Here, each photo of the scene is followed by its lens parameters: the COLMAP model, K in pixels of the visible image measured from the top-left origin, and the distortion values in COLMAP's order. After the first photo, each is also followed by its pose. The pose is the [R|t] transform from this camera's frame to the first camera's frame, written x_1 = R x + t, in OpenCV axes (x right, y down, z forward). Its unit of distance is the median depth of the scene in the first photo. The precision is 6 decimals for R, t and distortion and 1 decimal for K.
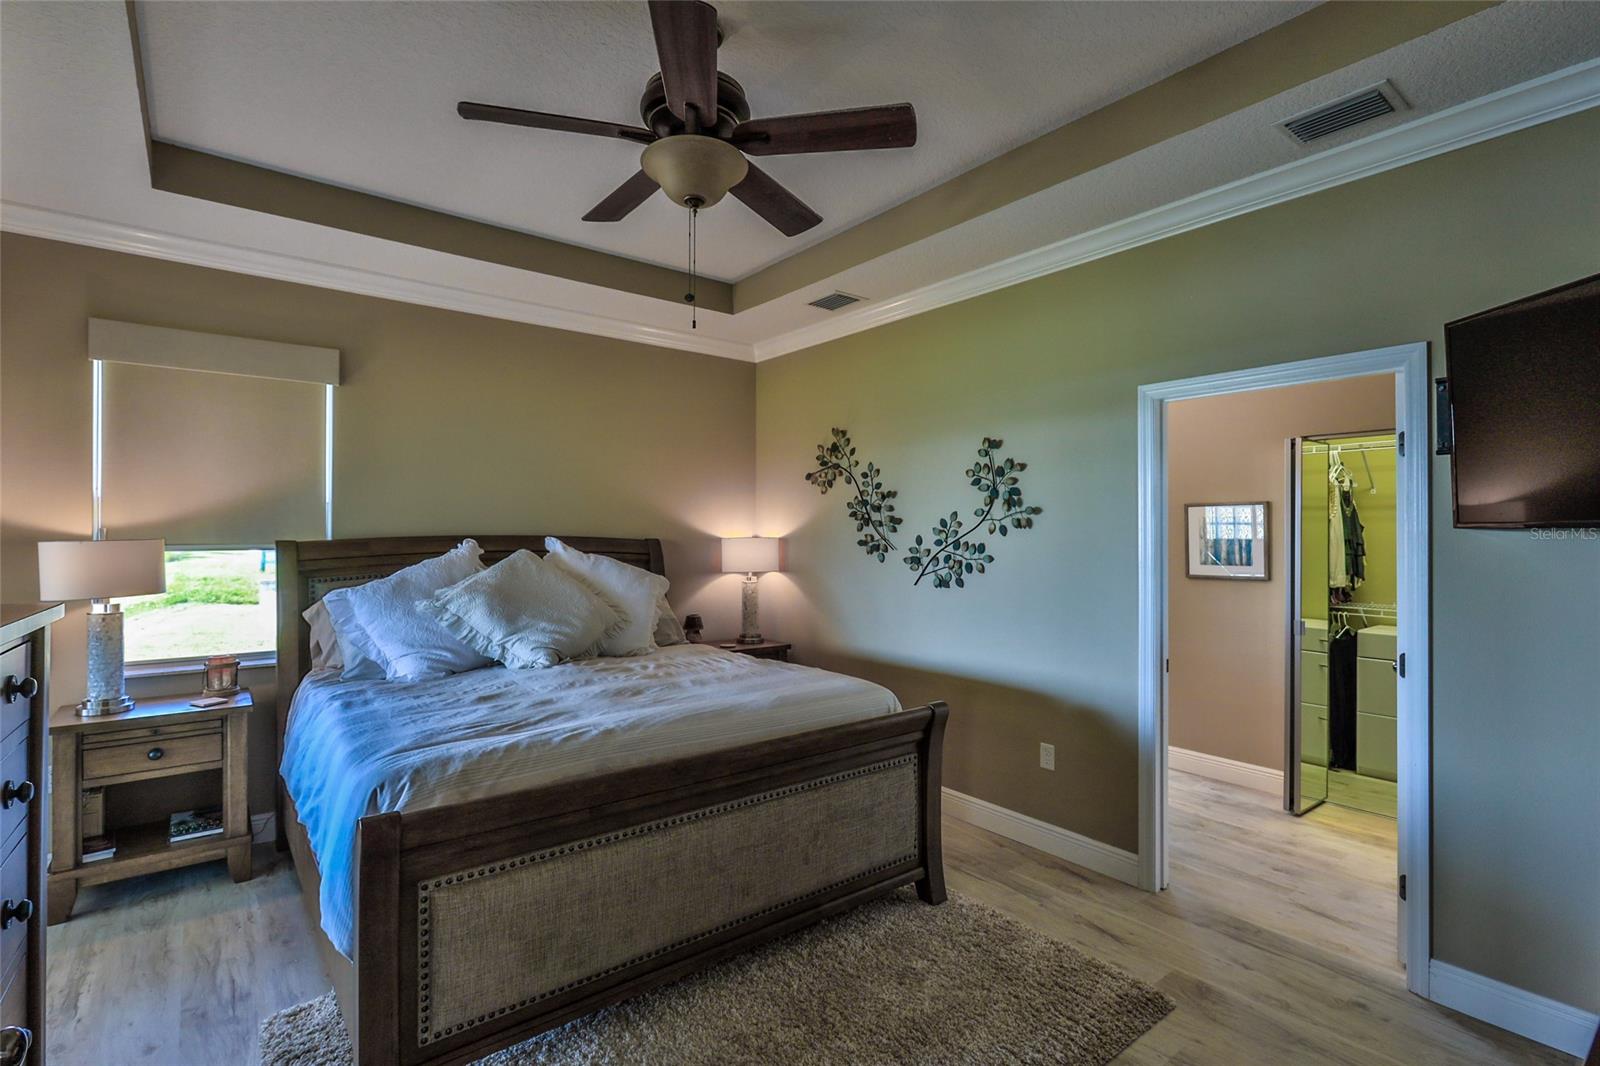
lens RADIAL K [[753.6, 0, 785.9], [0, 753.6, 532.6], [0, 0, 1]] dist [-0.006255, 0.000404]
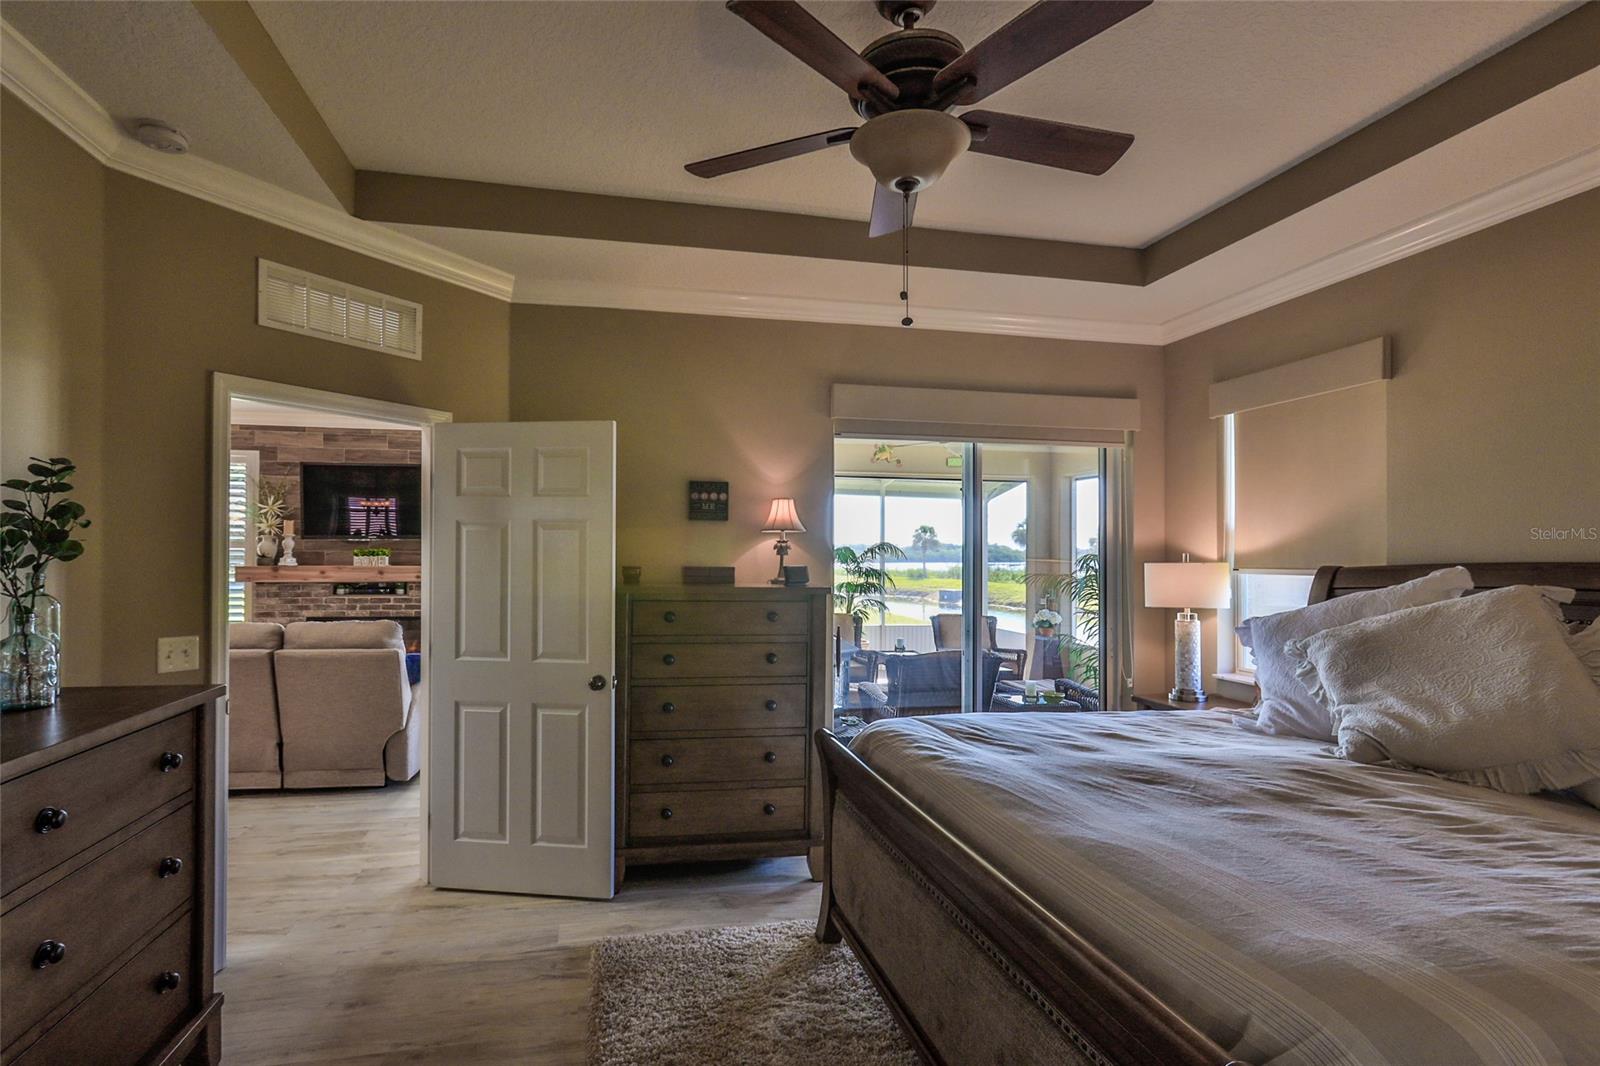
lens RADIAL K [[766.7, 0, 759.1], [0, 766.7, 544.1], [0, 0, 1]] dist [-0.007995, 0.001329]
pose [[-0.443274, -0.019030, -0.896184, 0.429030], [-0.004000, 0.999807, -0.019251, 0.003910], [0.896377, -0.004949, -0.443265, 0.693850]]
